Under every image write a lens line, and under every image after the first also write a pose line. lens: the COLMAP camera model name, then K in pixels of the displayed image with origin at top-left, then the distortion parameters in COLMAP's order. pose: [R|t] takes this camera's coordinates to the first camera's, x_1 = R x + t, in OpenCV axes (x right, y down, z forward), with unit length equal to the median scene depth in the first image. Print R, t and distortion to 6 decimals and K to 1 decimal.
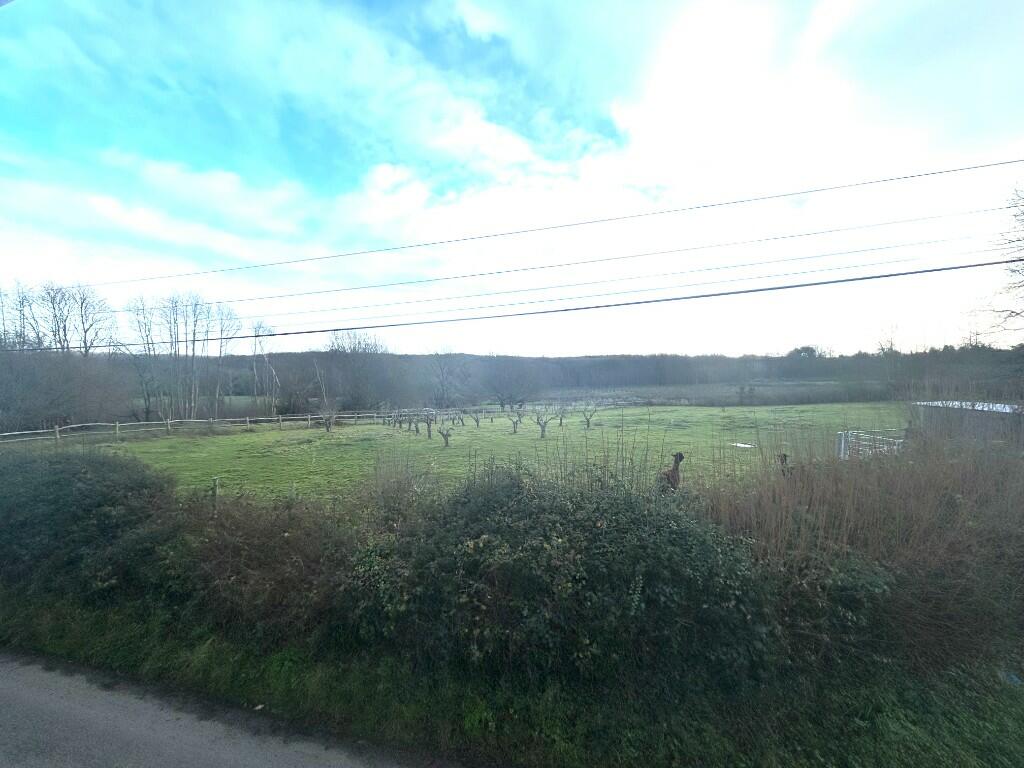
lens RADIAL K [[412.1, 0, 514.4], [0, 412.1, 382.4], [0, 0, 1]] dist [-0.002089, -0.000610]
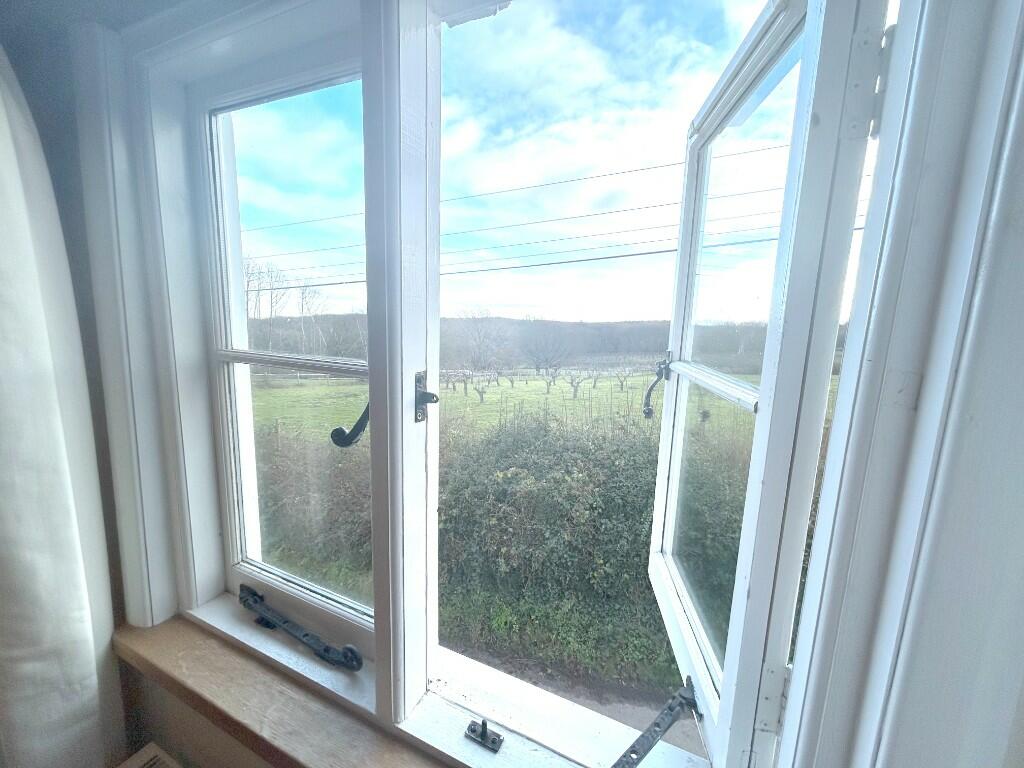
lens RADIAL K [[412.1, 0, 514.4], [0, 412.1, 382.4], [0, 0, 1]] dist [-0.002089, -0.000610]
pose [[0.995951, 0.025382, -0.086239, 0.023006], [-0.017970, 0.996162, 0.085665, 0.044999], [0.088082, -0.083769, 0.992585, -0.089723]]
